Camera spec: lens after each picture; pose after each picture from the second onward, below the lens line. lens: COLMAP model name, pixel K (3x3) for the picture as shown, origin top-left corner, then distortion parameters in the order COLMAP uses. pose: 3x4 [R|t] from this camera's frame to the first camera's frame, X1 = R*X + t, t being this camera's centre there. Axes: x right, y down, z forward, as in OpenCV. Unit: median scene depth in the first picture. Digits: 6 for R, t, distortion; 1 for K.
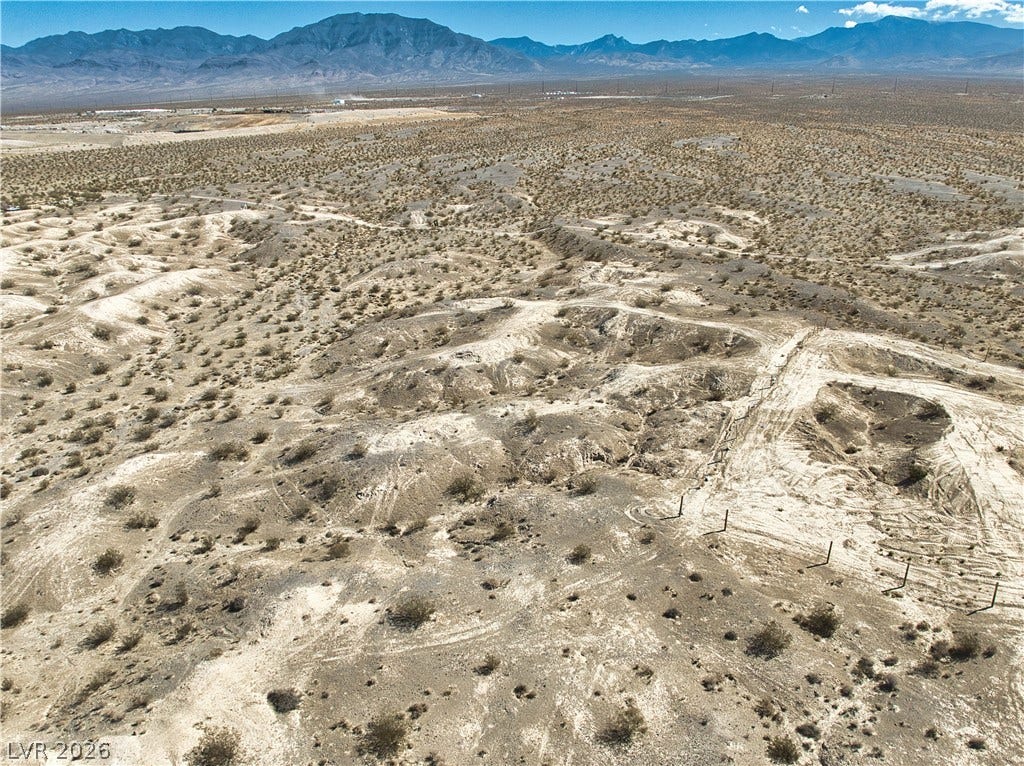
lens RADIAL K [[751.6, 0, 512.0], [0, 751.6, 383.0], [0, 0, 1]] dist [-0.041957, -0.008579]
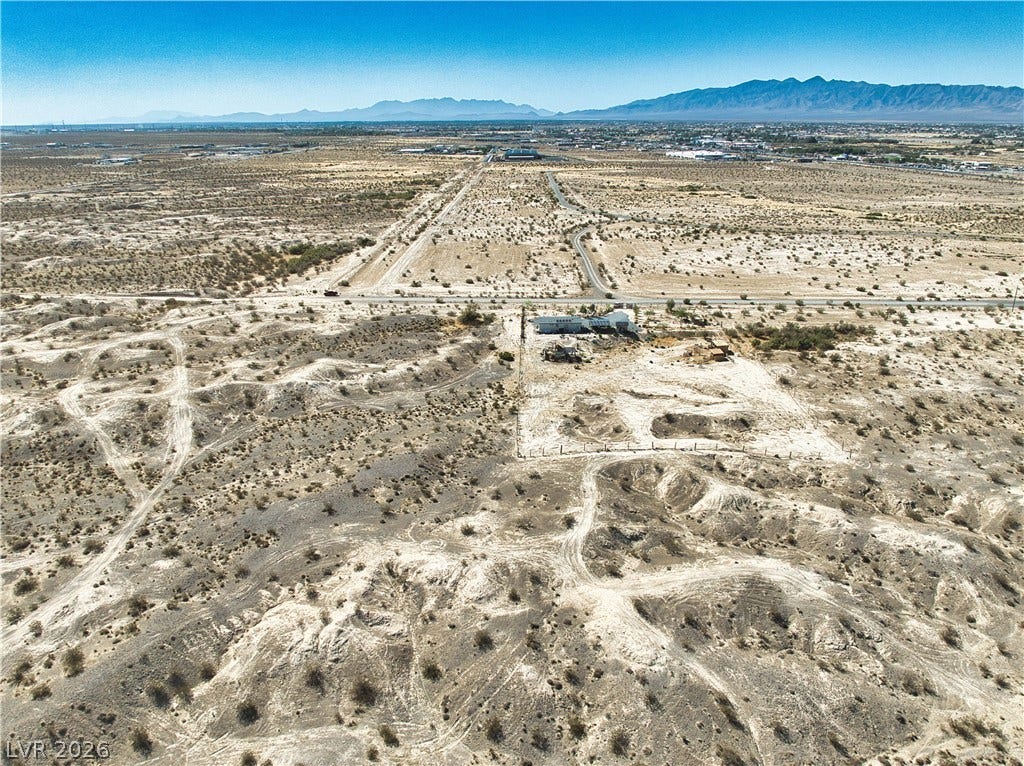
lens RADIAL K [[738.1, 0, 514.3], [0, 738.1, 403.7], [0, 0, 1]] dist [-0.034520, -0.013413]
pose [[-0.535113, -0.289118, 0.793766, -0.613440], [0.300494, 0.813016, 0.498706, -0.889629], [-0.789530, 0.505386, -0.348177, 1.629508]]
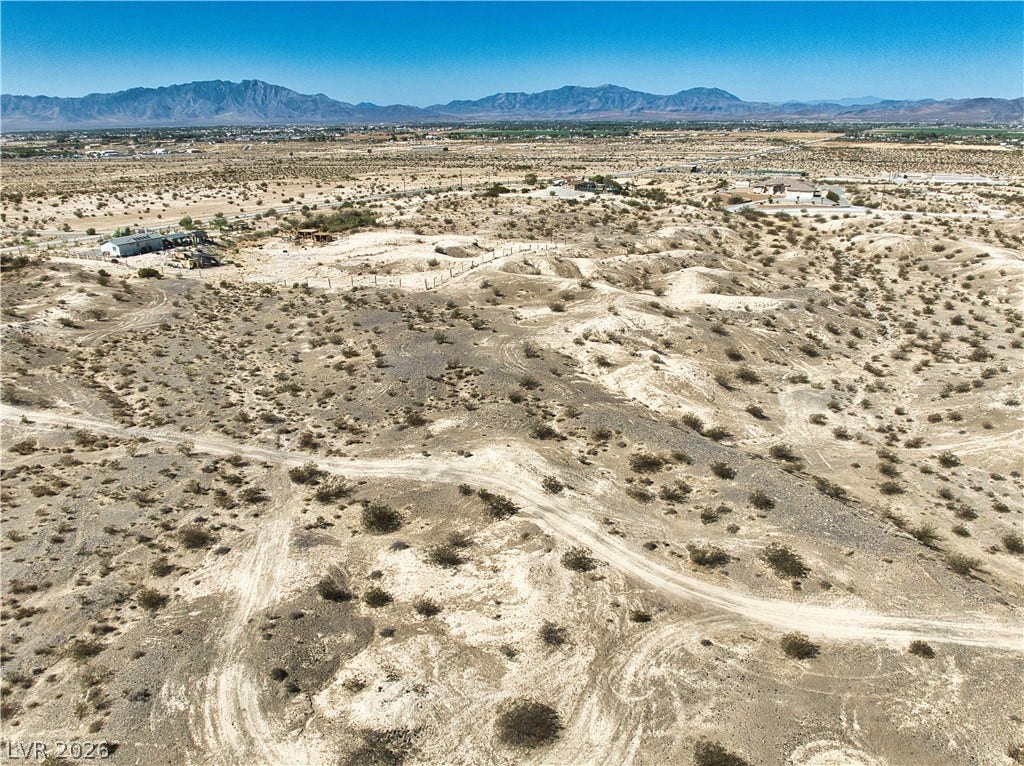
lens RADIAL K [[738.1, 0, 514.3], [0, 738.1, 403.7], [0, 0, 1]] dist [-0.034520, -0.013413]
pose [[-0.995060, 0.053008, -0.083939, 0.456929], [-0.015108, 0.754811, 0.655769, -0.816142], [0.098119, 0.653797, -0.750281, 2.341591]]
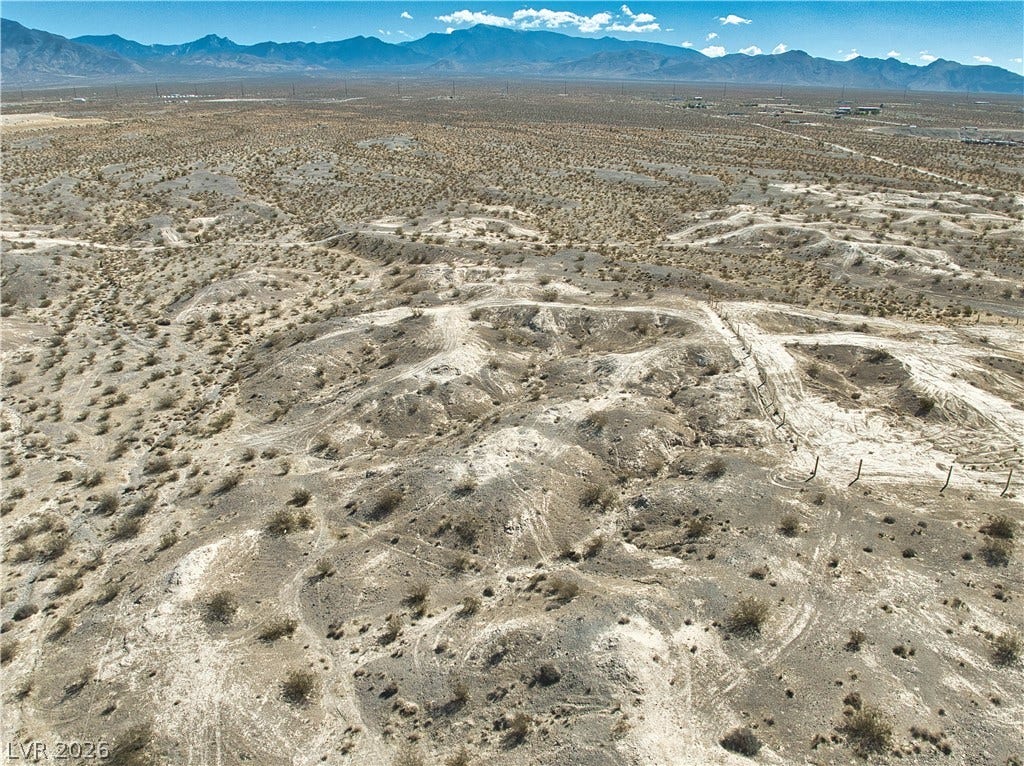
lens RADIAL K [[751.6, 0, 512.0], [0, 751.6, 383.0], [0, 0, 1]] dist [-0.041957, -0.008579]
pose [[0.891692, -0.151874, 0.426402, -0.407450], [0.153201, 0.987695, 0.031420, -0.038765], [-0.425928, 0.037308, 0.903988, 0.127791]]
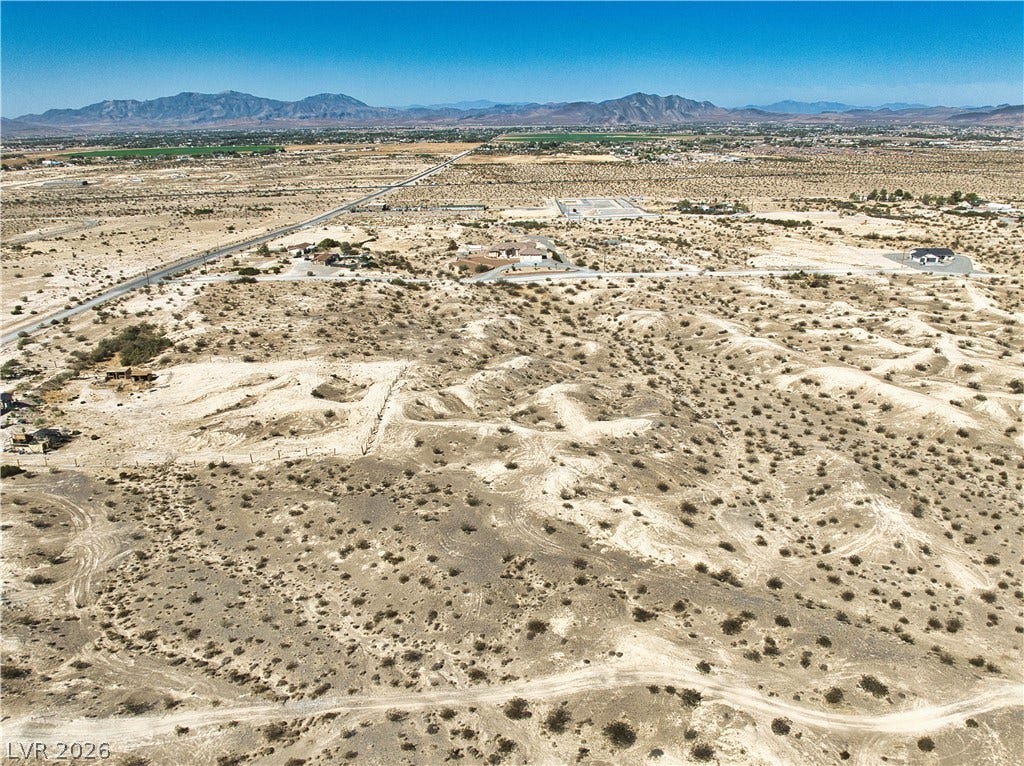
lens RADIAL K [[723.0, 0, 516.6], [0, 723.0, 432.1], [0, 0, 1]] dist [-0.027996, -0.011080]
pose [[-0.847723, 0.226185, -0.479799, 0.913149], [-0.162290, 0.750560, 0.640564, -1.092575], [0.505003, 0.620887, -0.599559, 2.164598]]
